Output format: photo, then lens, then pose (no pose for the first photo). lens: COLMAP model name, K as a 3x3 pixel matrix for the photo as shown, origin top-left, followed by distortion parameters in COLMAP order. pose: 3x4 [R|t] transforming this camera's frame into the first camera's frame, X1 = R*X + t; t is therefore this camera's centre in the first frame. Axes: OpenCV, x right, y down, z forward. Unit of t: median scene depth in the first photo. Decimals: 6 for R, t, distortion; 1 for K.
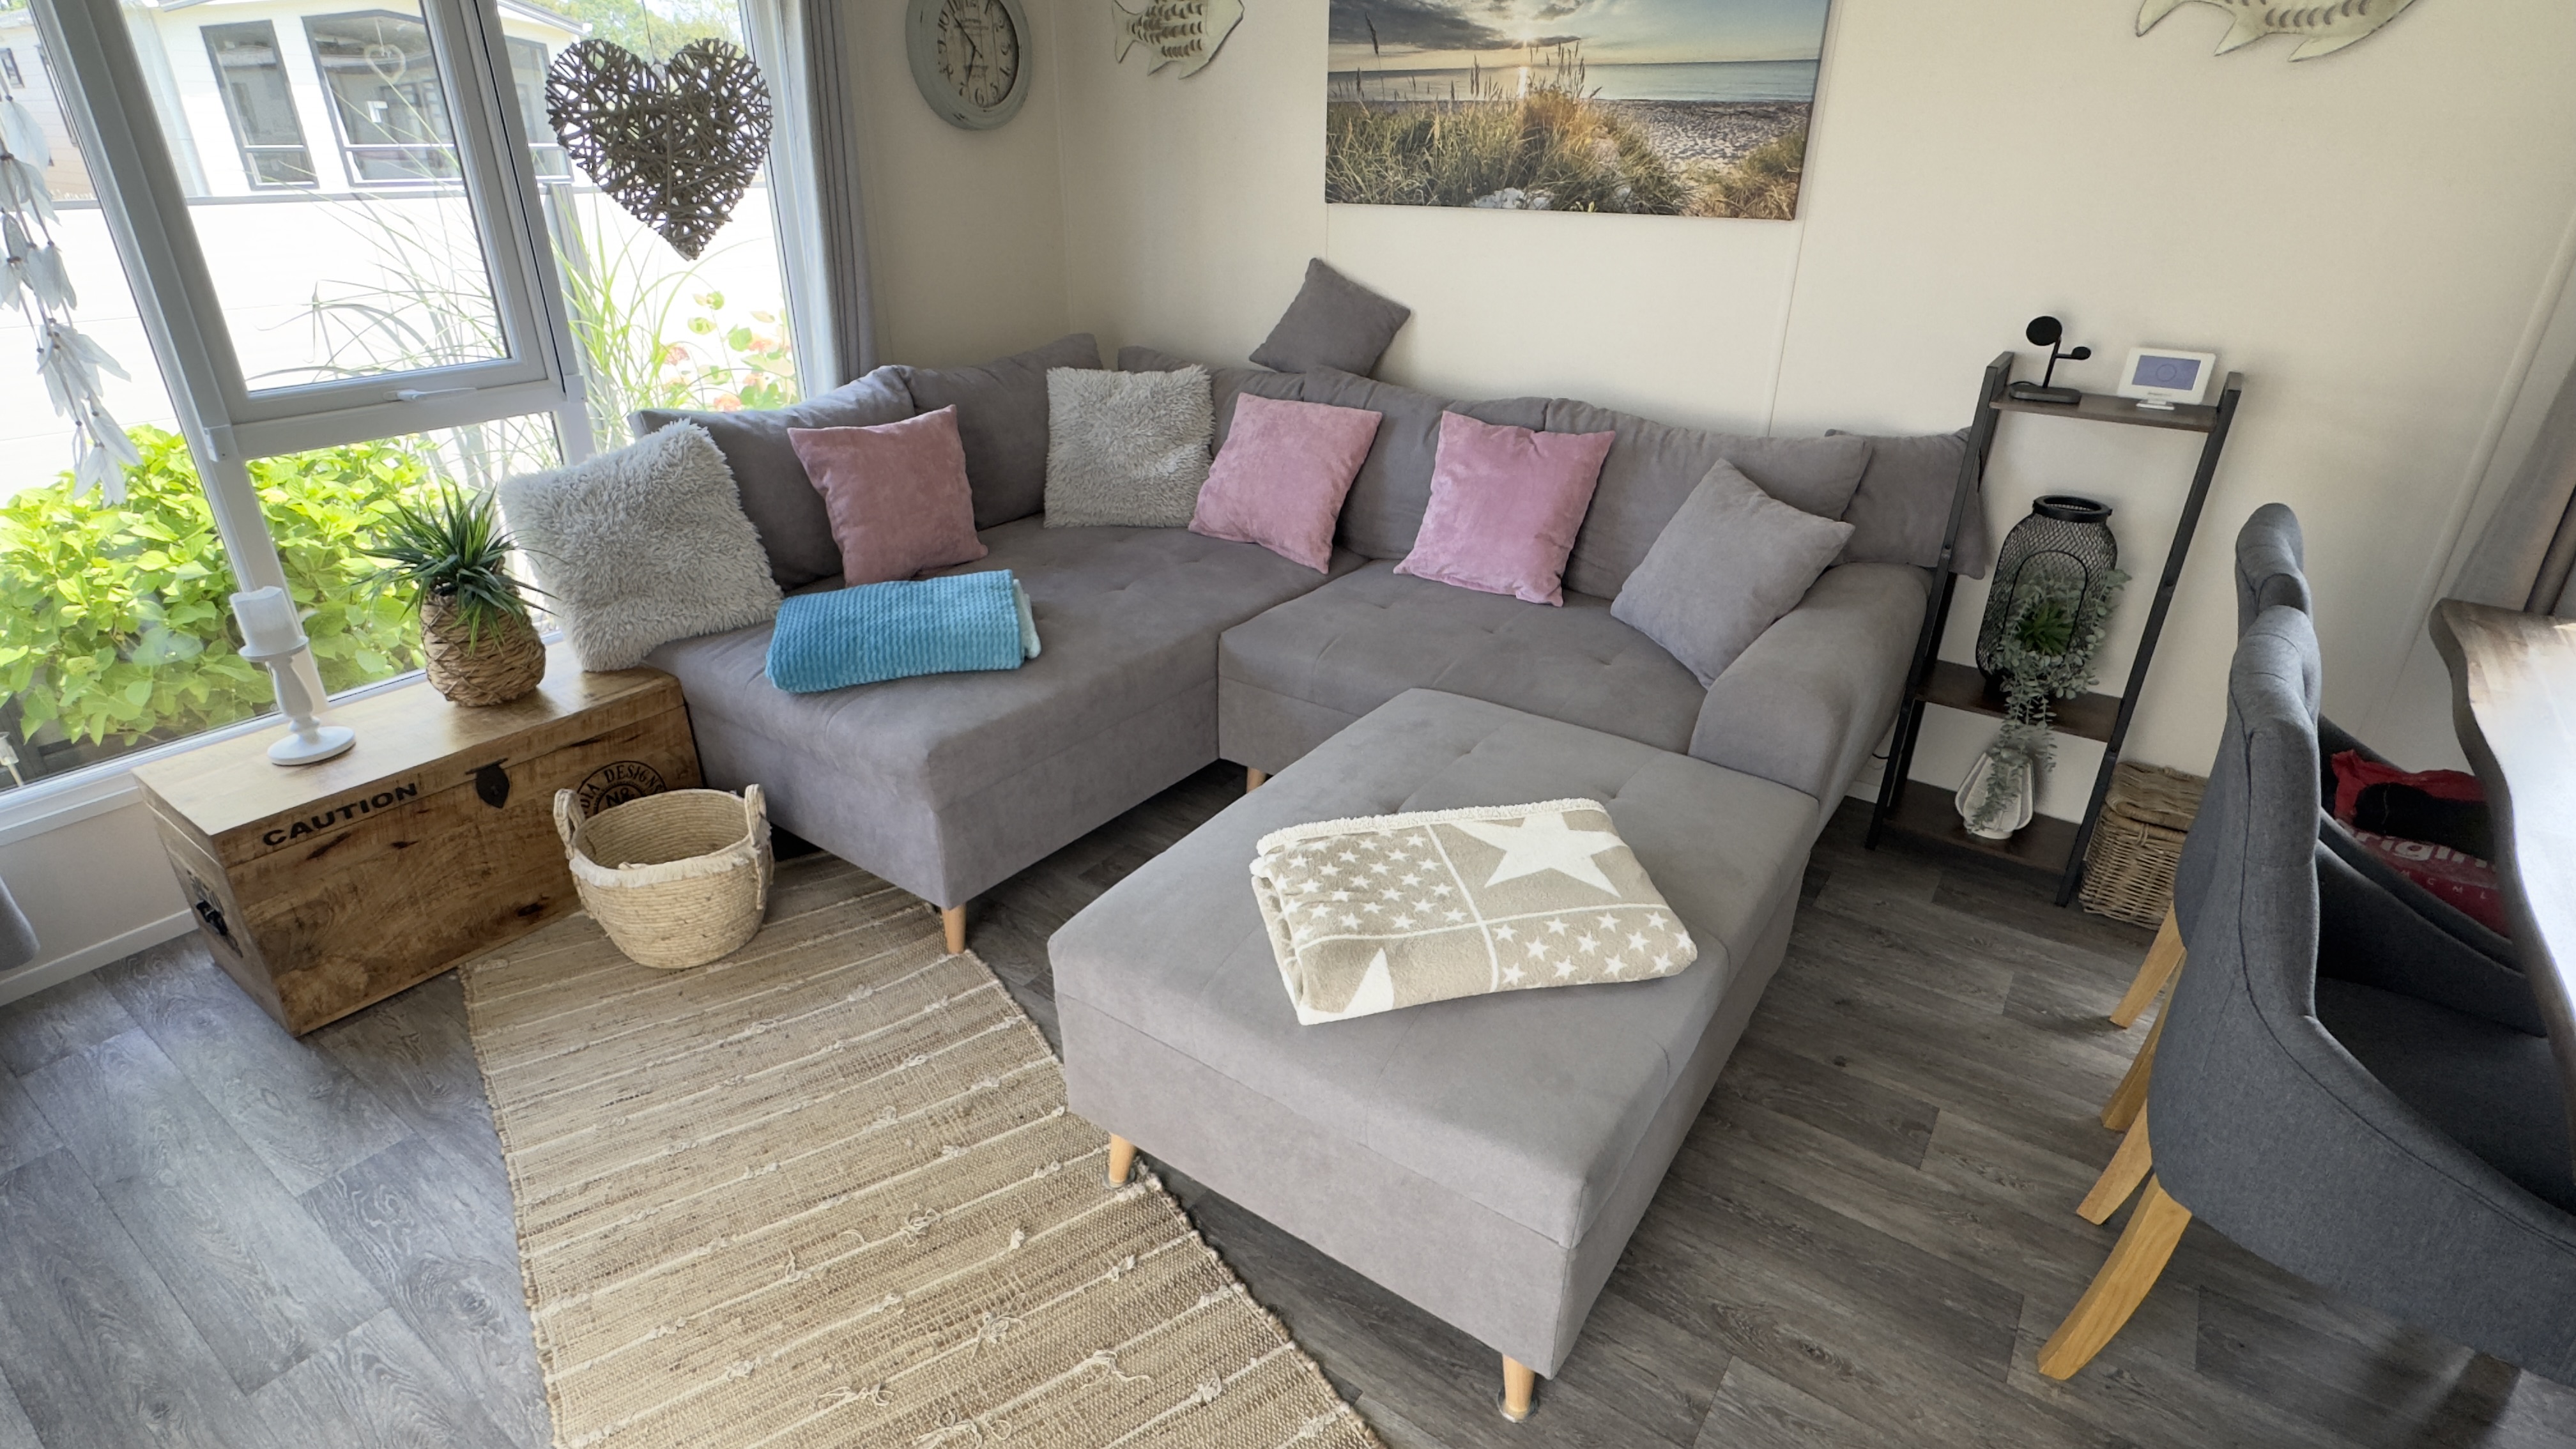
lens RADIAL K [[1255.8, 0, 1288.0], [0, 1255.8, 724.5], [0, 0, 1]] dist [-0.001061, 0.000322]
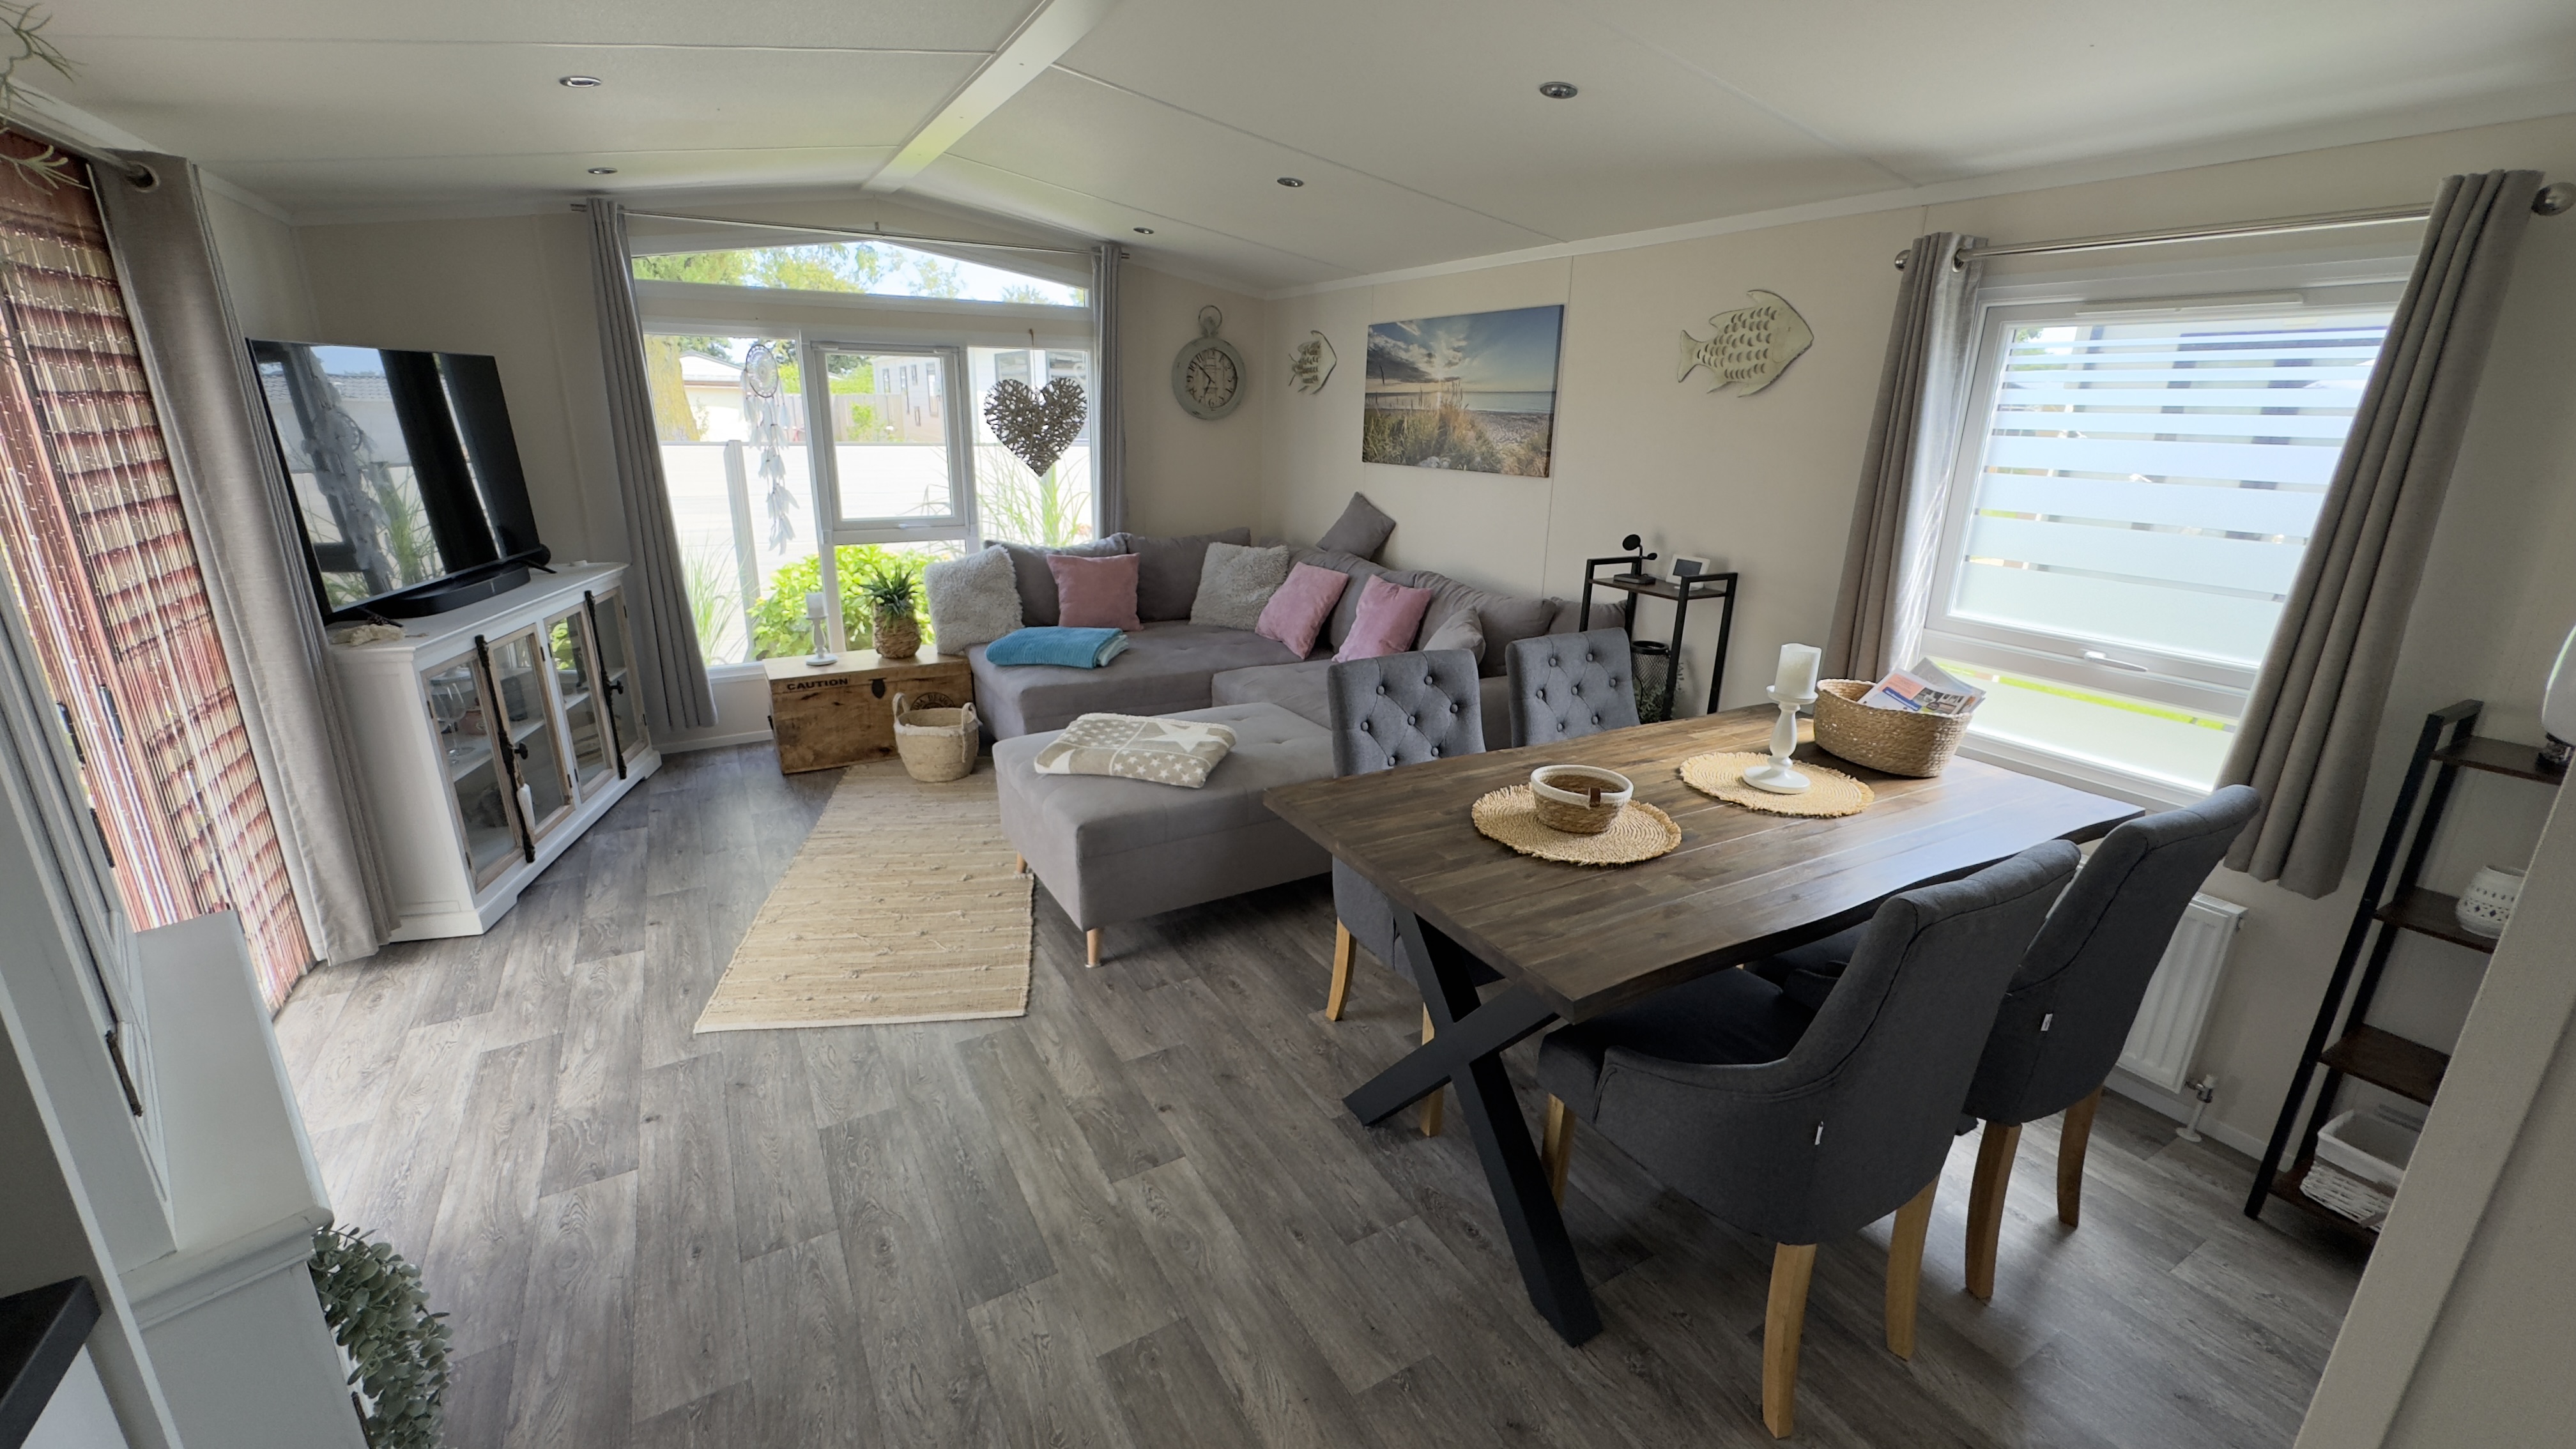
lens RADIAL K [[1037.8, 0, 1288.0], [0, 1037.8, 724.5], [0, 0, 1]] dist [0.000713, 0.000019]
pose [[0.908455, 0.133528, -0.396082, 0.670763], [-0.192231, 0.974910, -0.112239, 0.152751], [0.371157, 0.178103, 0.911330, -0.361181]]
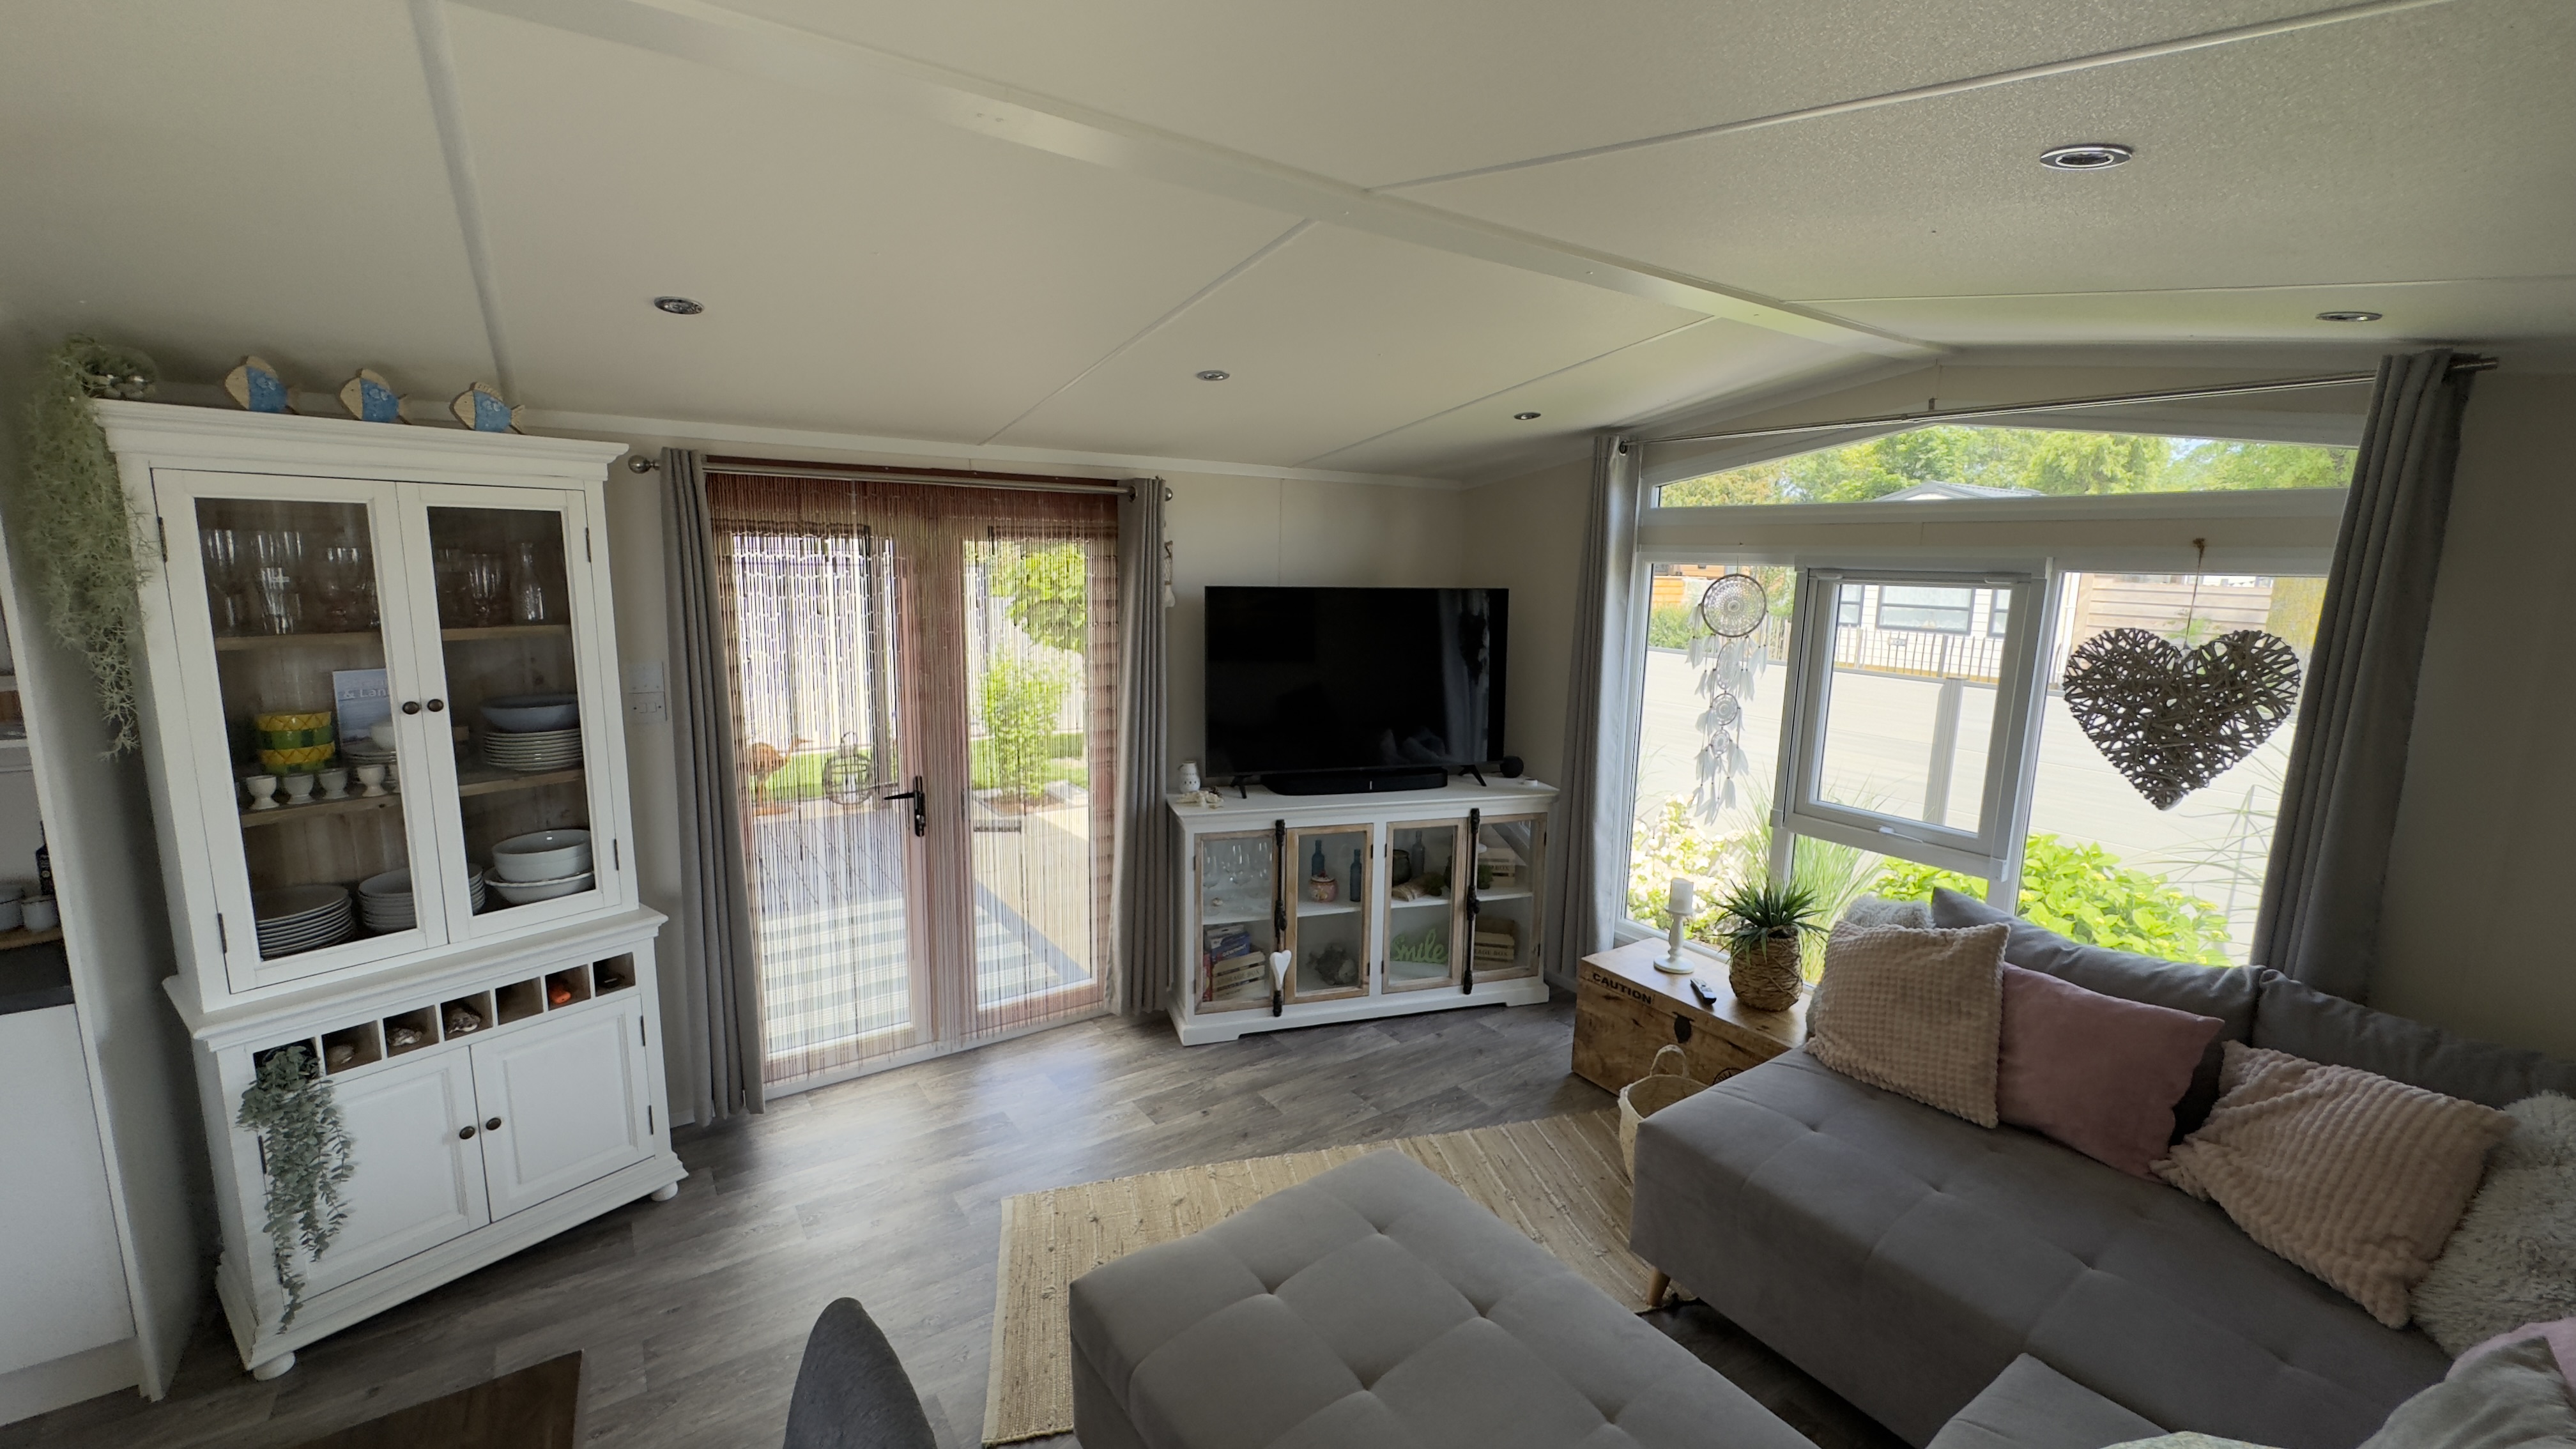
lens RADIAL K [[1037.8, 0, 1288.0], [0, 1037.8, 724.5], [0, 0, 1]] dist [0.000713, 0.000019]
pose [[-0.351158, 0.140274, -0.925749, 0.635529], [-0.424839, 0.857209, 0.291040, -0.397542], [0.834386, 0.495495, -0.241422, 0.590726]]
